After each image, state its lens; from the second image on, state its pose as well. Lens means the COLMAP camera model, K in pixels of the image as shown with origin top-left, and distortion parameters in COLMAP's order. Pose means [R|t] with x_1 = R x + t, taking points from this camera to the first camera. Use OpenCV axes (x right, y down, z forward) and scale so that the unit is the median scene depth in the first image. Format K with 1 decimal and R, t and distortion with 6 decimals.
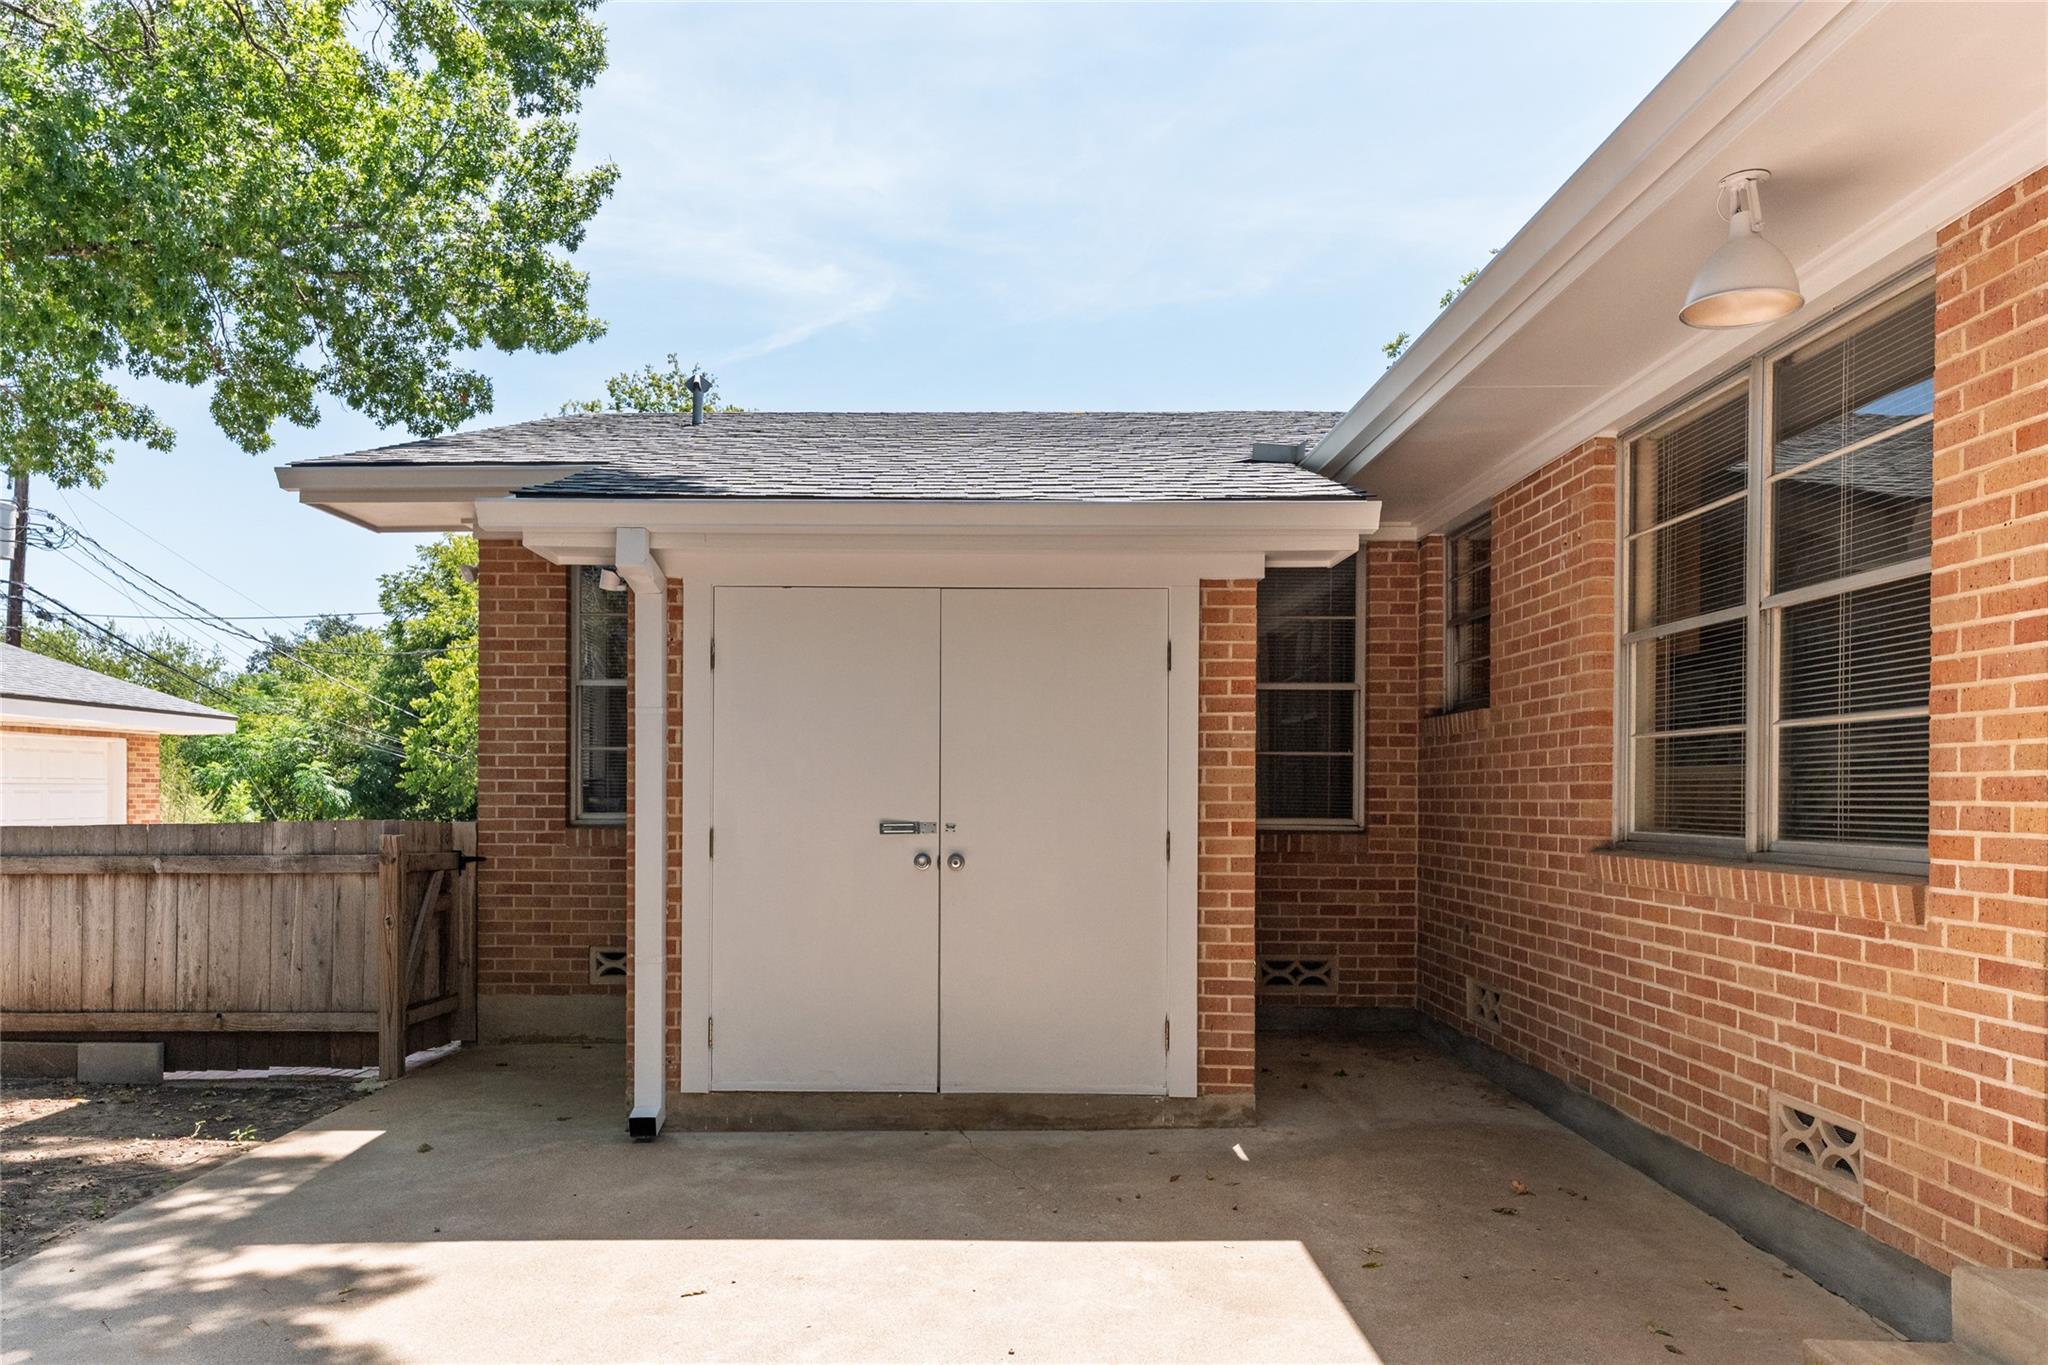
lens RADIAL K [[1383.4, 0, 990.8], [0, 1383.4, 755.6], [0, 0, 1]] dist [0.005929, 0.002097]
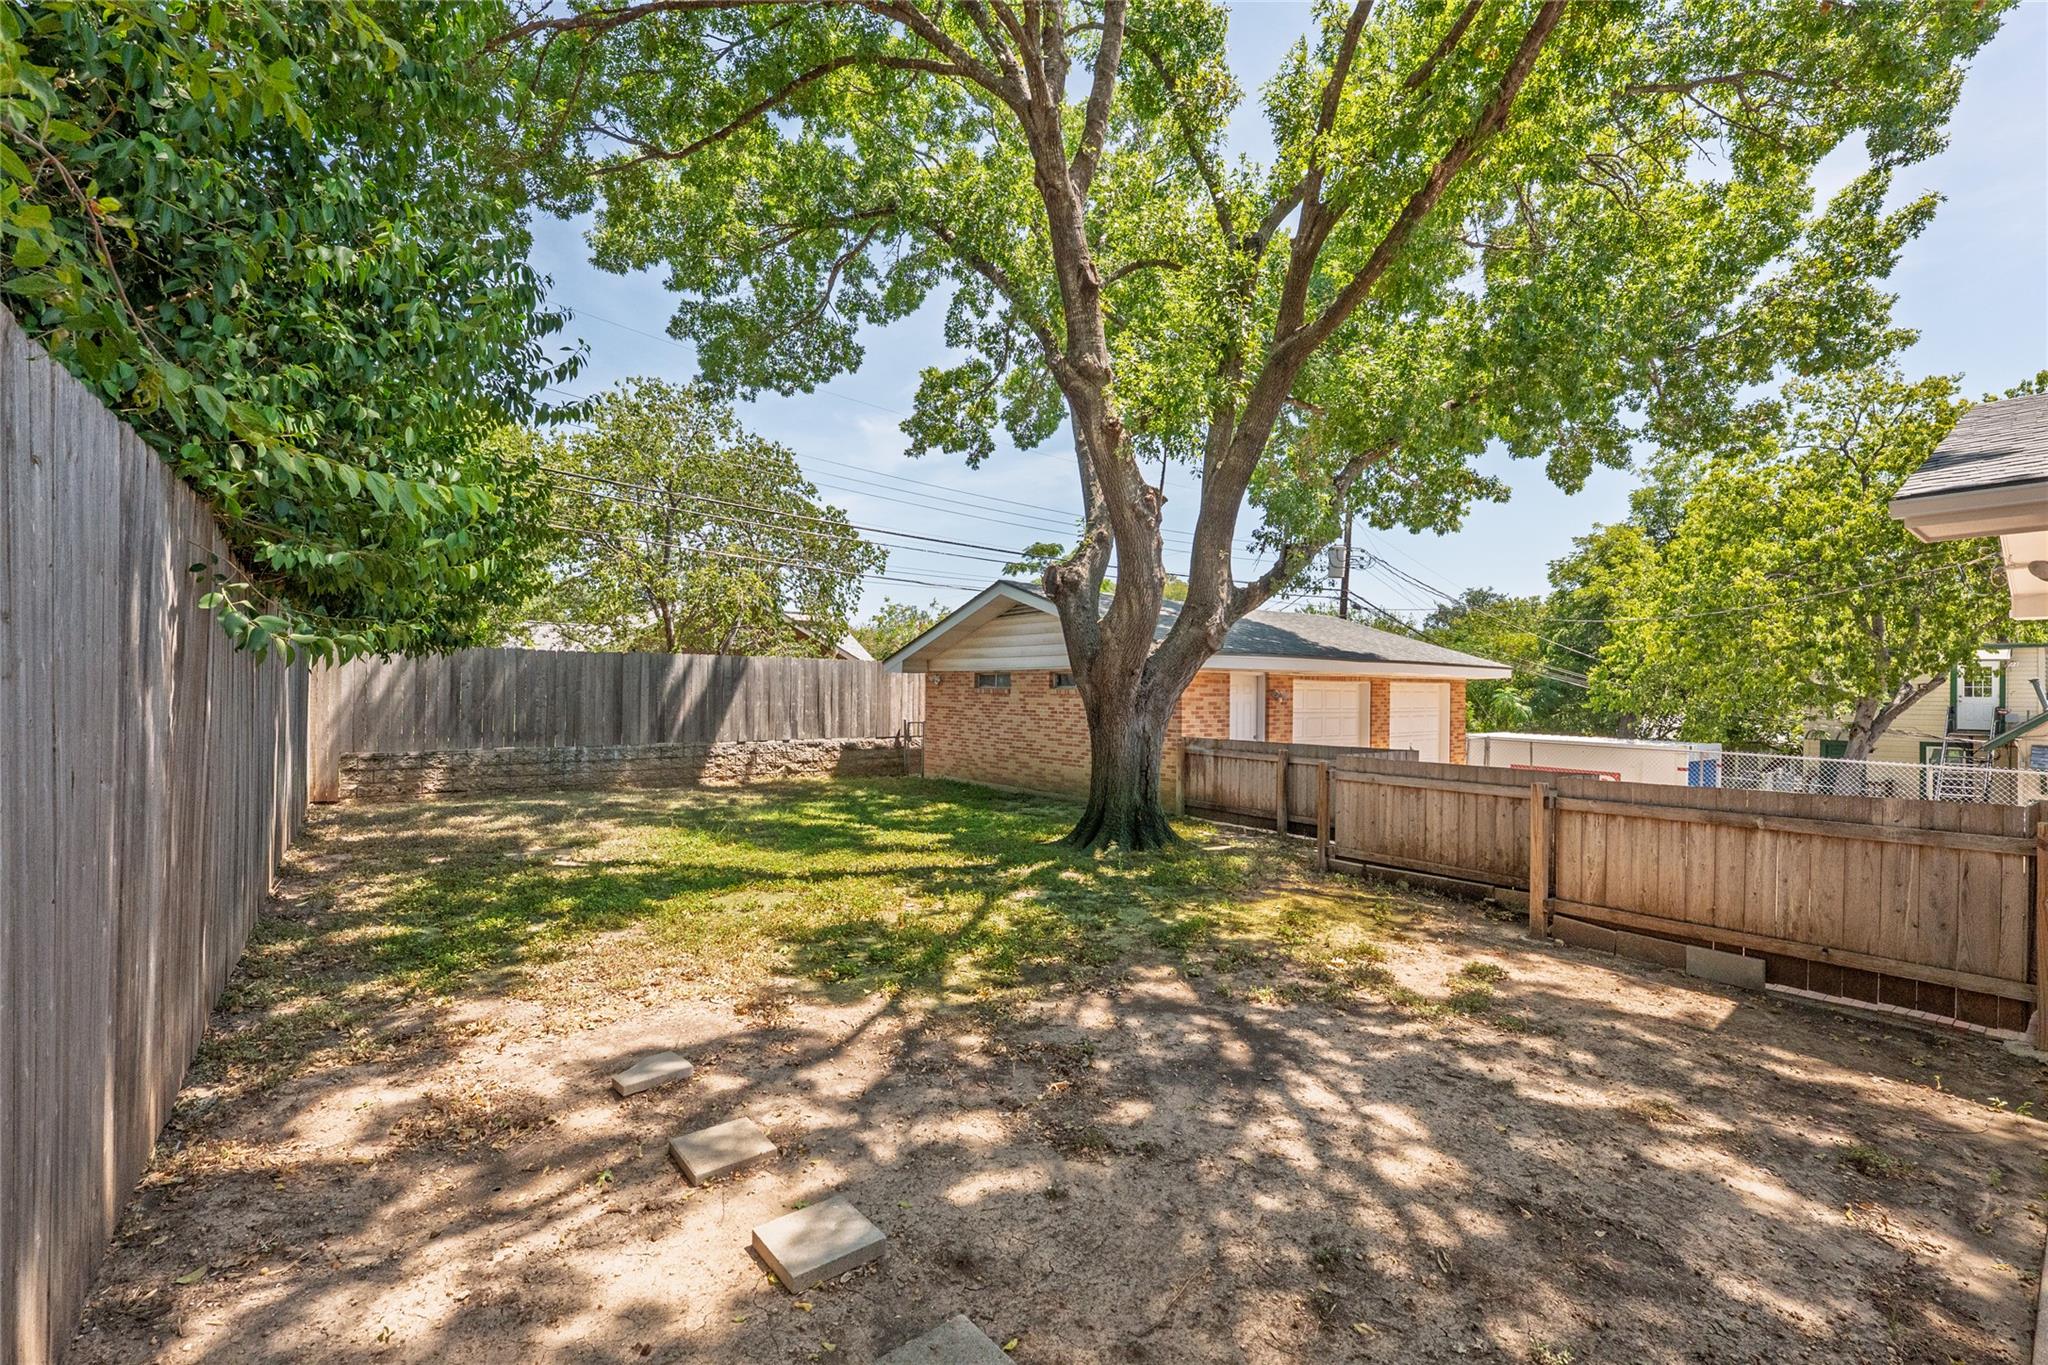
lens RADIAL K [[861.7, 0, 1023.4], [0, 861.7, 634.5], [0, 0, 1]] dist [-0.000066, 0.000151]
pose [[0.620792, -0.048132, -0.782497, -0.385467], [0.012612, 0.998598, -0.051418, -0.062930], [0.783874, 0.022051, 0.620528, -0.042953]]
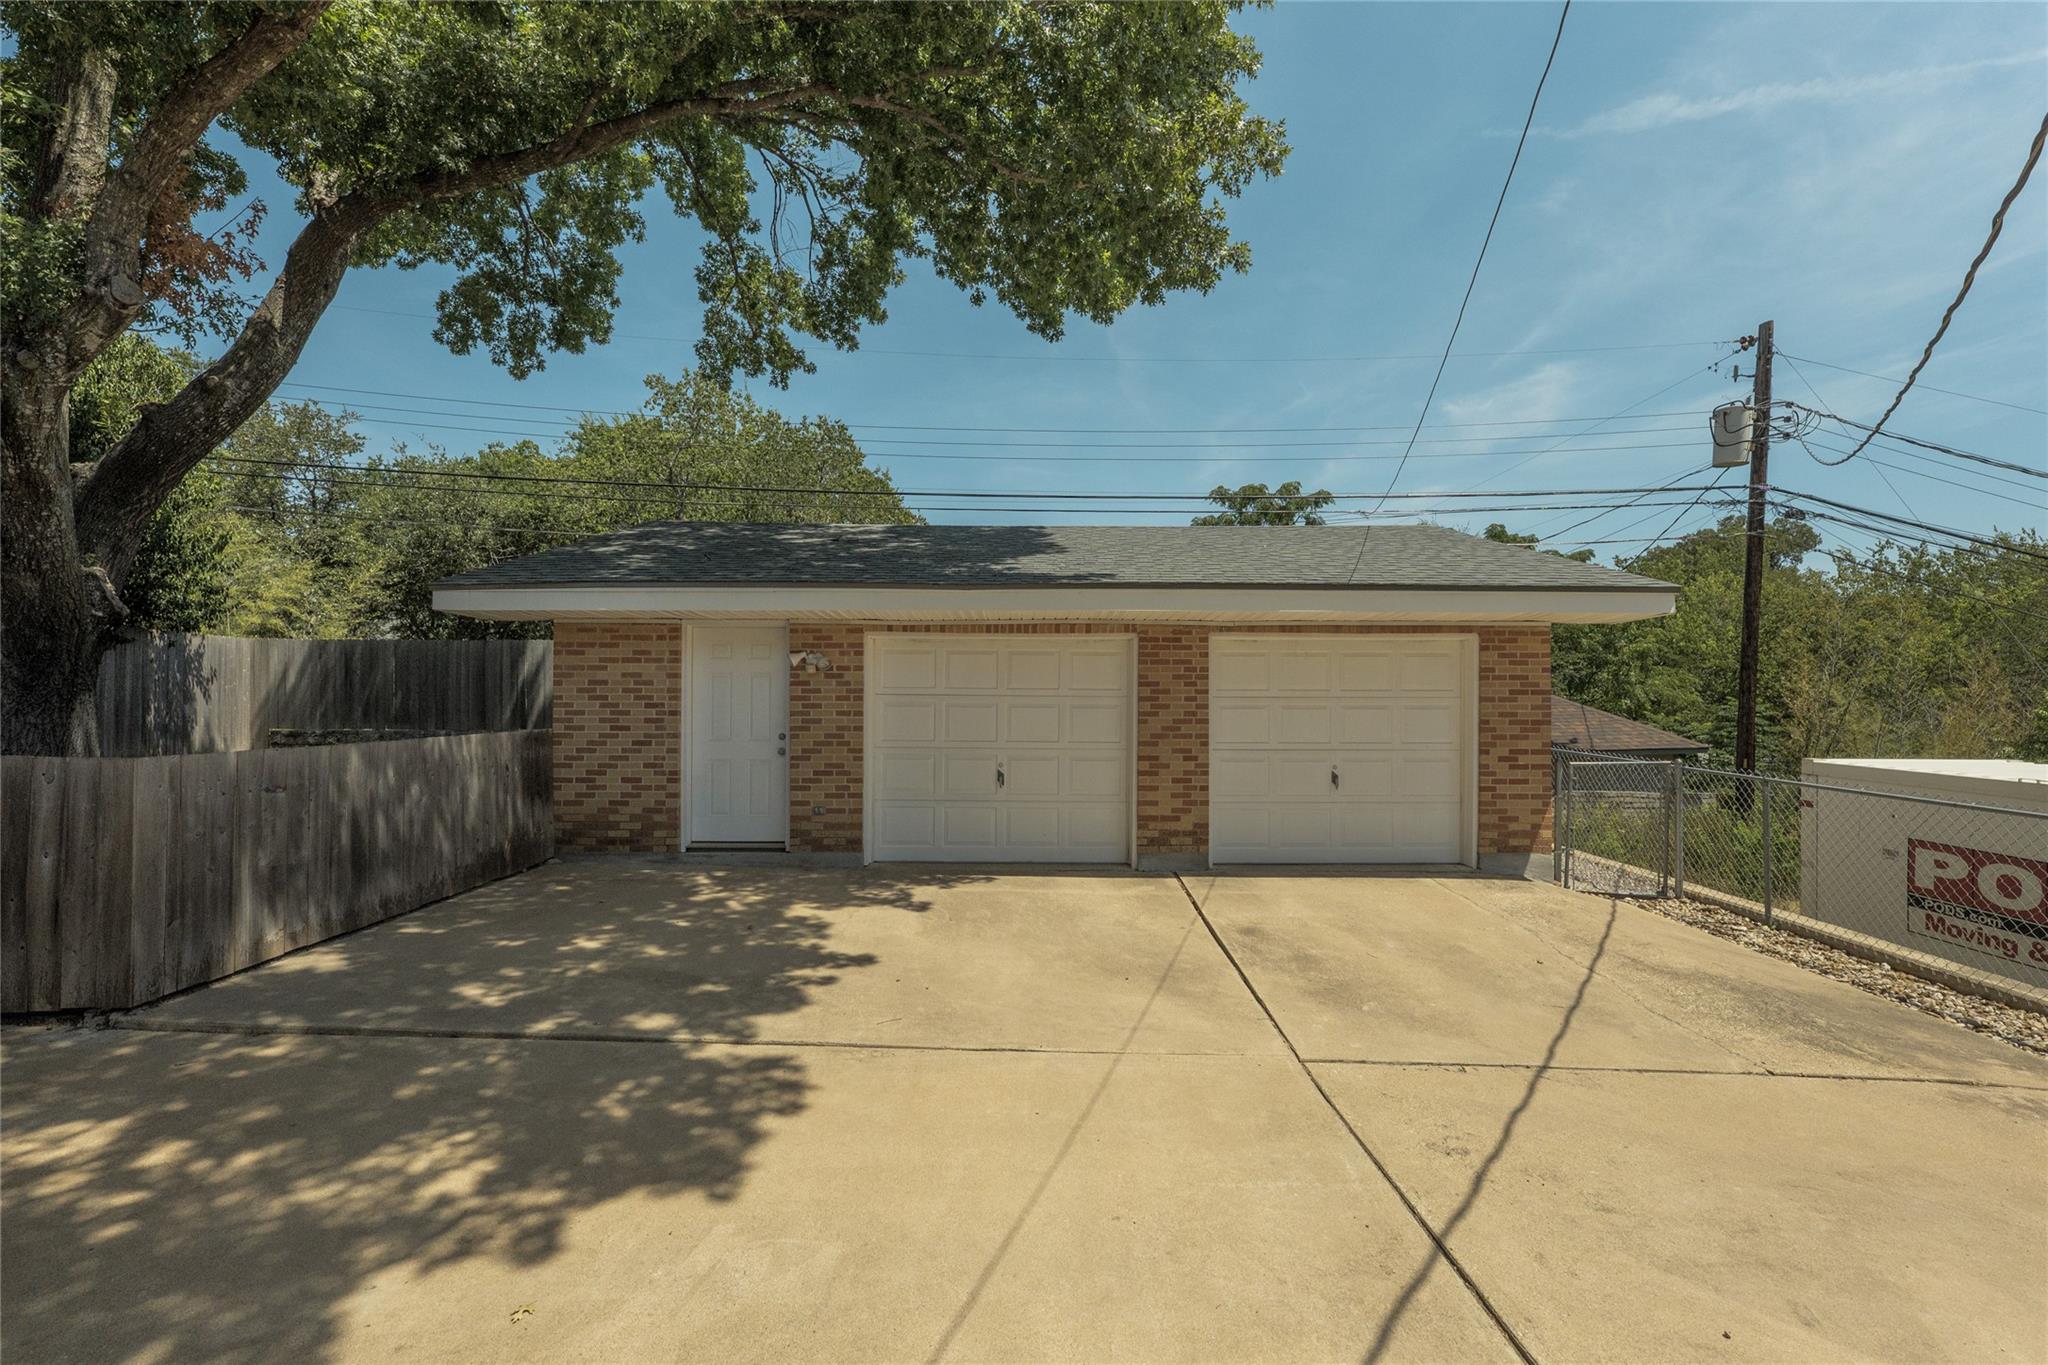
lens RADIAL K [[833.6, 0, 1070.3], [0, 833.6, 686.3], [0, 0, 1]] dist [0.000911, 0.000105]
pose [[0.017271, -0.008085, -0.999818, -0.535025], [0.023897, 0.999685, -0.007671, 0.035266], [0.999565, -0.023760, 0.017459, 2.102471]]
